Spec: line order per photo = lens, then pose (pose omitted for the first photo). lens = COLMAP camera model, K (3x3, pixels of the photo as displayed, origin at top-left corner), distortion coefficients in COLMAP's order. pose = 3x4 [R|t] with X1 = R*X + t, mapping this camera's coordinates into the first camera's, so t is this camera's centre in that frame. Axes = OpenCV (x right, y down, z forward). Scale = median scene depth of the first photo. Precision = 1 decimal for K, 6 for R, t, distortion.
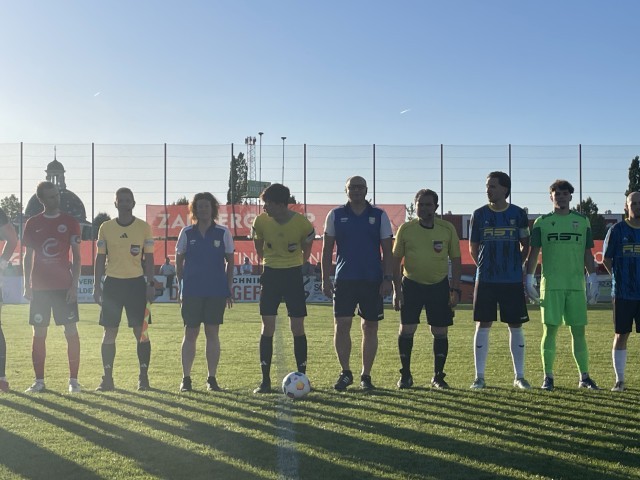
lens RADIAL K [[1066.1, 0, 320.0], [0, 1066.1, 240.0], [0, 0, 1]] dist [0.039499, 0.056929]
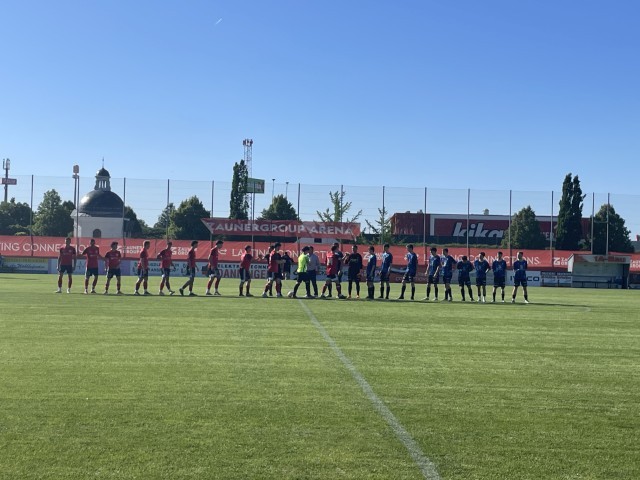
lens RADIAL K [[1082.8, 0, 320.0], [0, 1082.8, 240.0], [0, 0, 1]] dist [0.111284, 0.090313]
pose [[0.999458, 0.030287, 0.012891, 0.000340], [-0.030454, 0.999453, 0.012925, -0.009843], [-0.012492, -0.013310, 0.999833, -0.235911]]
